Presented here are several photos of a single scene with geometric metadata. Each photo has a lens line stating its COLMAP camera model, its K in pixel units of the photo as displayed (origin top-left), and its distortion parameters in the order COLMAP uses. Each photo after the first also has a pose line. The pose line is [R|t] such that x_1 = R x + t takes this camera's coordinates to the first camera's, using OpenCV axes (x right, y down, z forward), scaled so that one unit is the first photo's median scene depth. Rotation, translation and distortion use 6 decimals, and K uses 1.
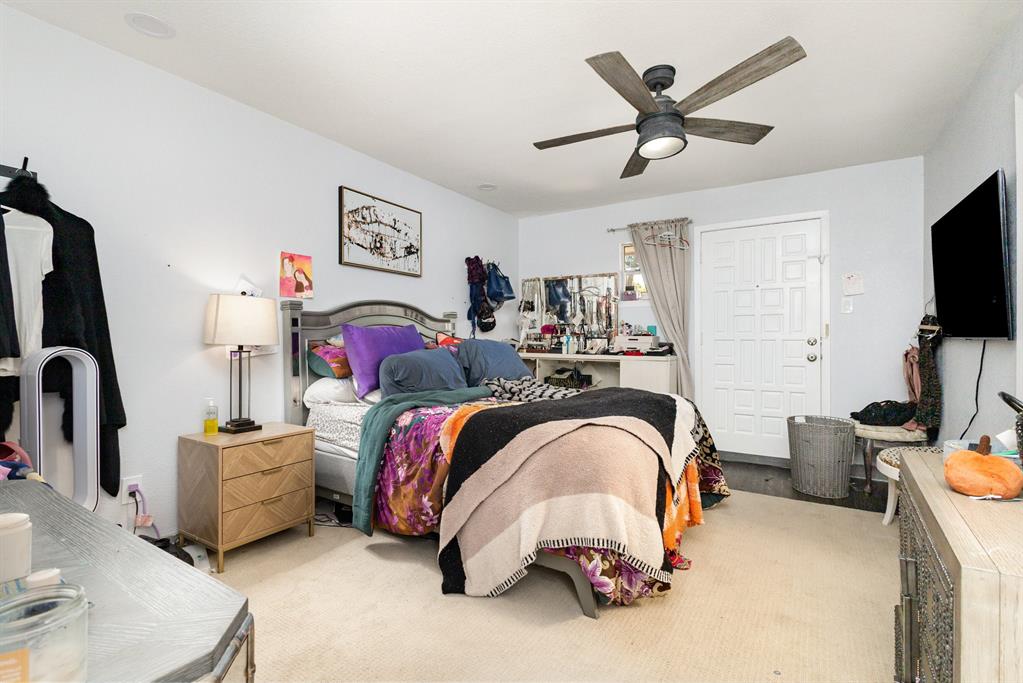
lens RADIAL K [[472.5, 0, 513.9], [0, 472.5, 341.0], [0, 0, 1]] dist [-0.000782, 0.000296]
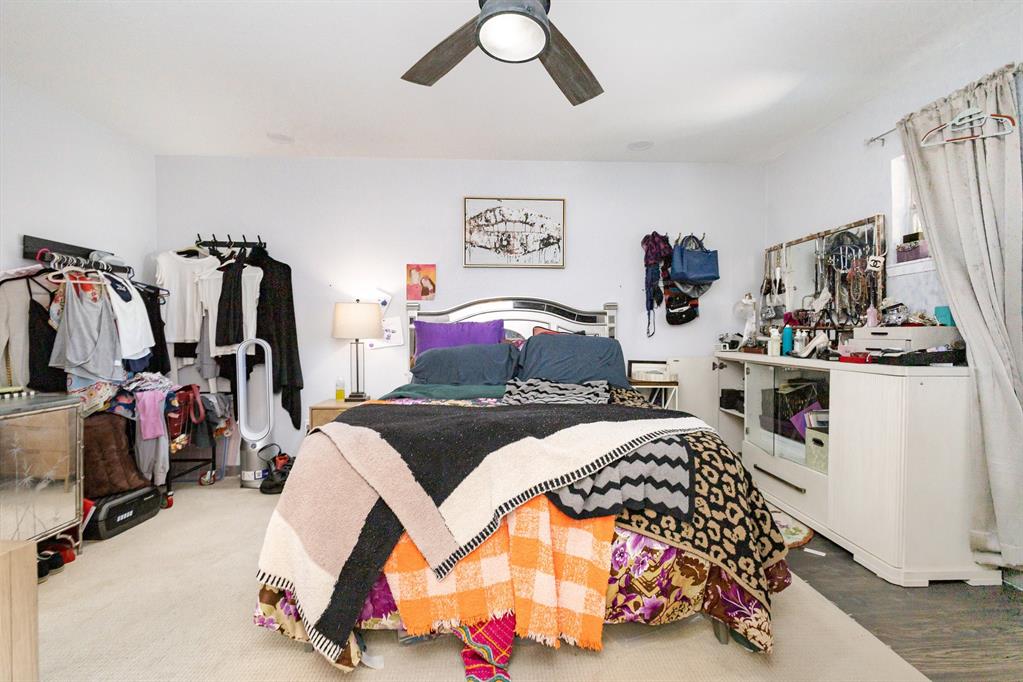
lens RADIAL K [[472.5, 0, 510.2], [0, 472.5, 339.6], [0, 0, 1]] dist [-0.000782, 0.000296]
pose [[0.562798, 0.005654, -0.826575, 0.578199], [-0.001798, 0.999983, 0.005615, 0.002516], [0.826593, -0.001674, 0.562798, 0.426247]]
